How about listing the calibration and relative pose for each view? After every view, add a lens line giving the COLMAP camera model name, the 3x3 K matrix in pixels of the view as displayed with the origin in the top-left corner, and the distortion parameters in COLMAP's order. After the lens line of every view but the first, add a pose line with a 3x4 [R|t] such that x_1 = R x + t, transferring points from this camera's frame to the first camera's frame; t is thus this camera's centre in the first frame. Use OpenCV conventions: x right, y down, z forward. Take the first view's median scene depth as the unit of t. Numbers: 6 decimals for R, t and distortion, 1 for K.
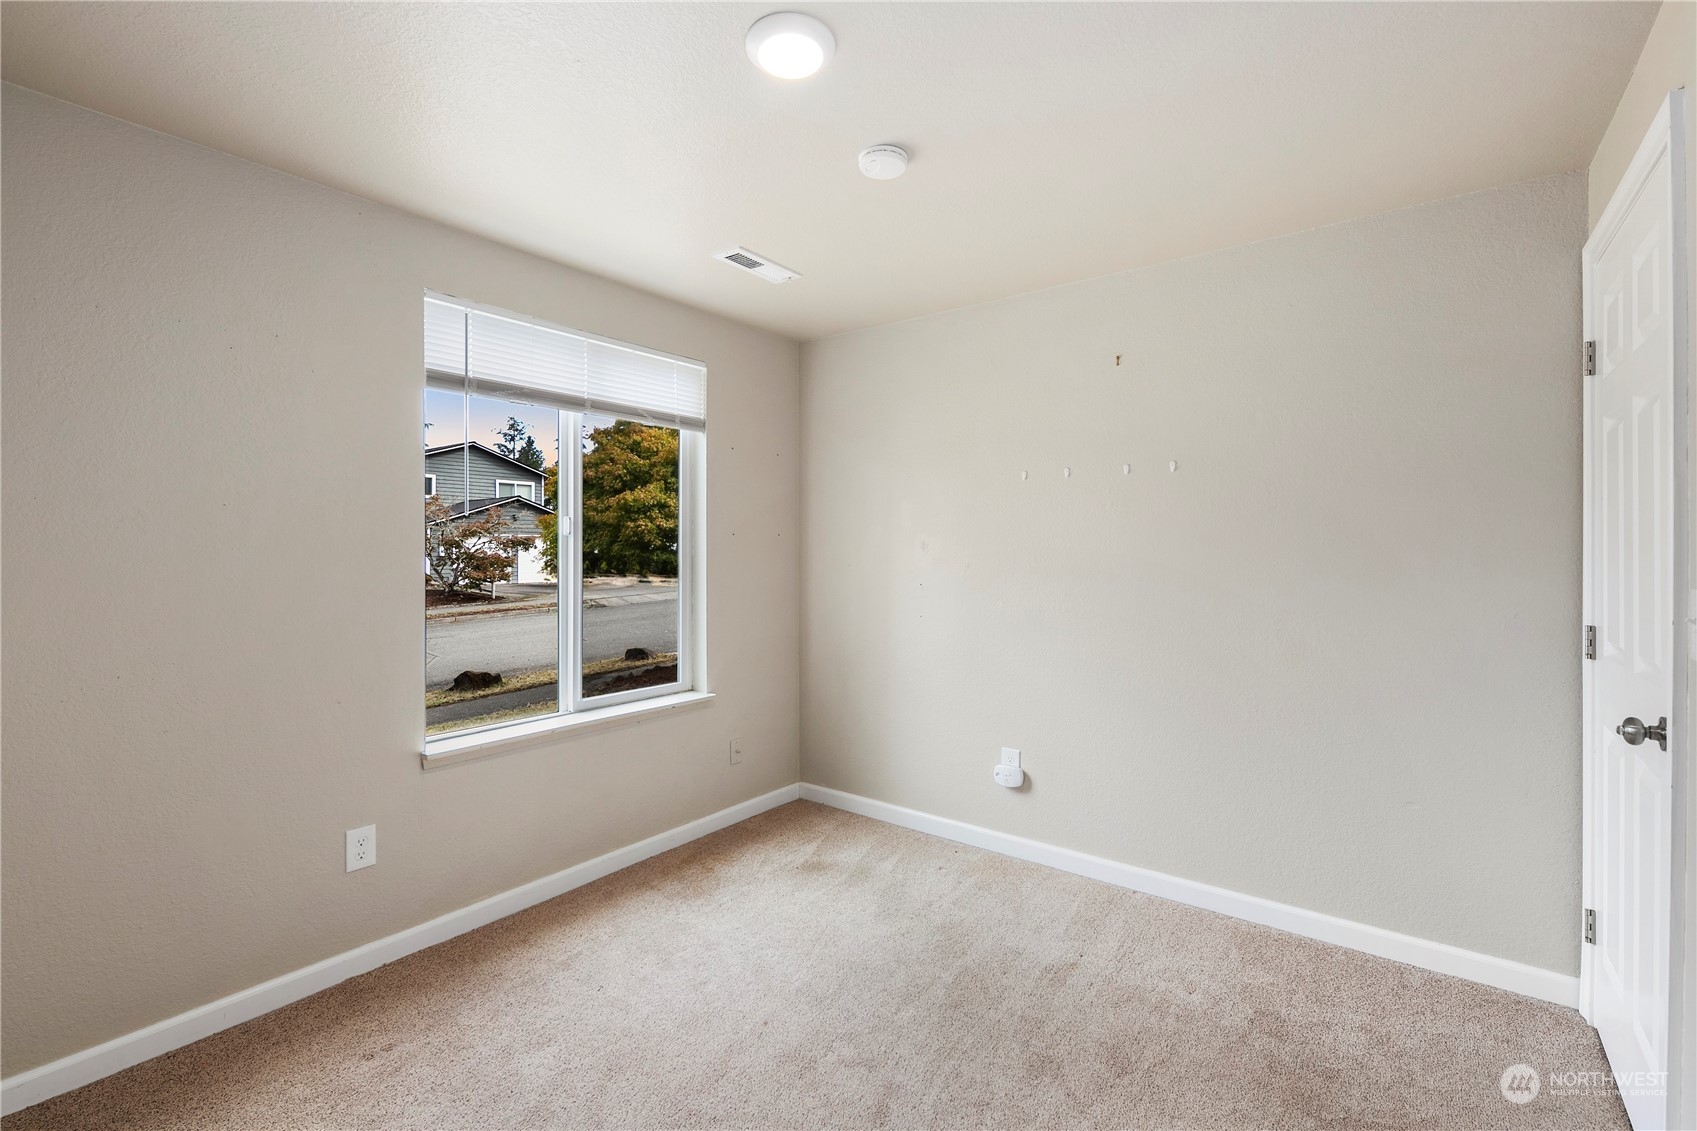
lens RADIAL K [[737.3, 0, 845.6], [0, 737.3, 550.1], [0, 0, 1]] dist [0.001307, -0.000049]
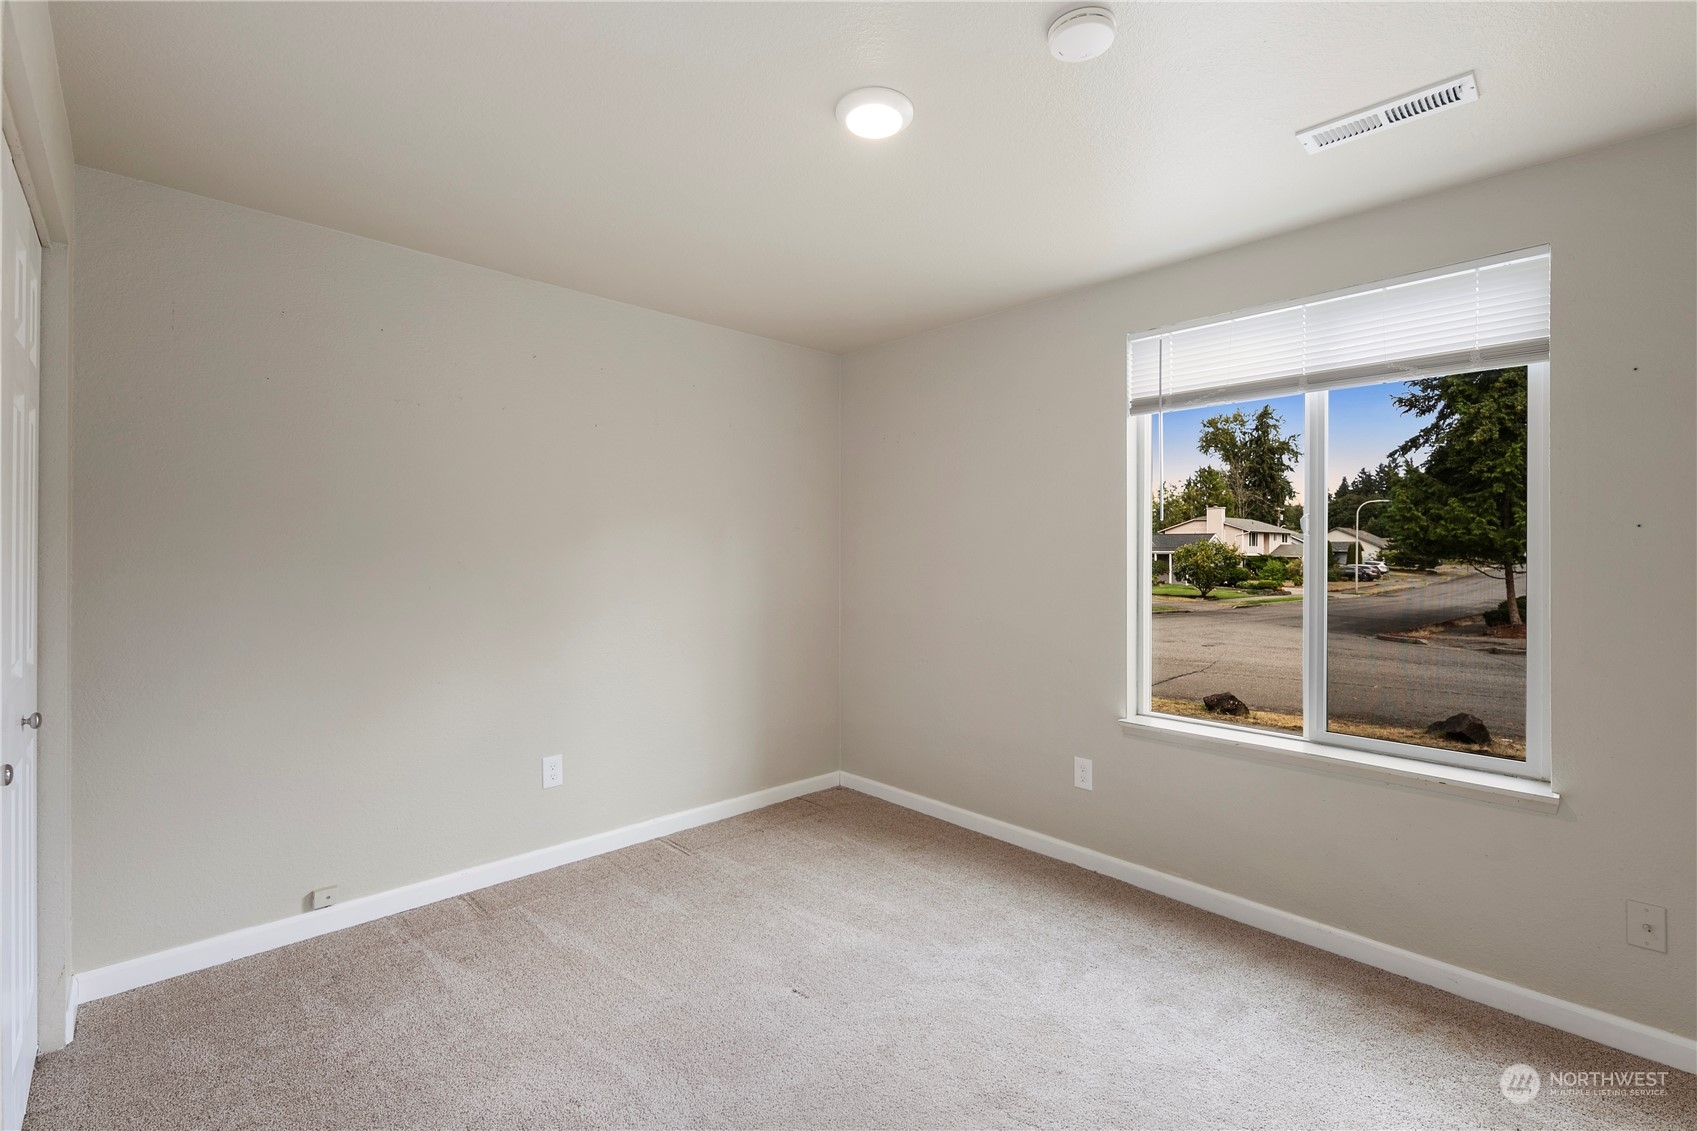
lens RADIAL K [[737.3, 0, 845.6], [0, 737.3, 550.1], [0, 0, 1]] dist [0.001307, -0.000049]
pose [[-0.151335, -0.002922, -0.988478, 0.661232], [-0.005347, 0.999983, -0.002137, 0.002410], [0.988468, 0.004962, -0.151348, 0.696360]]
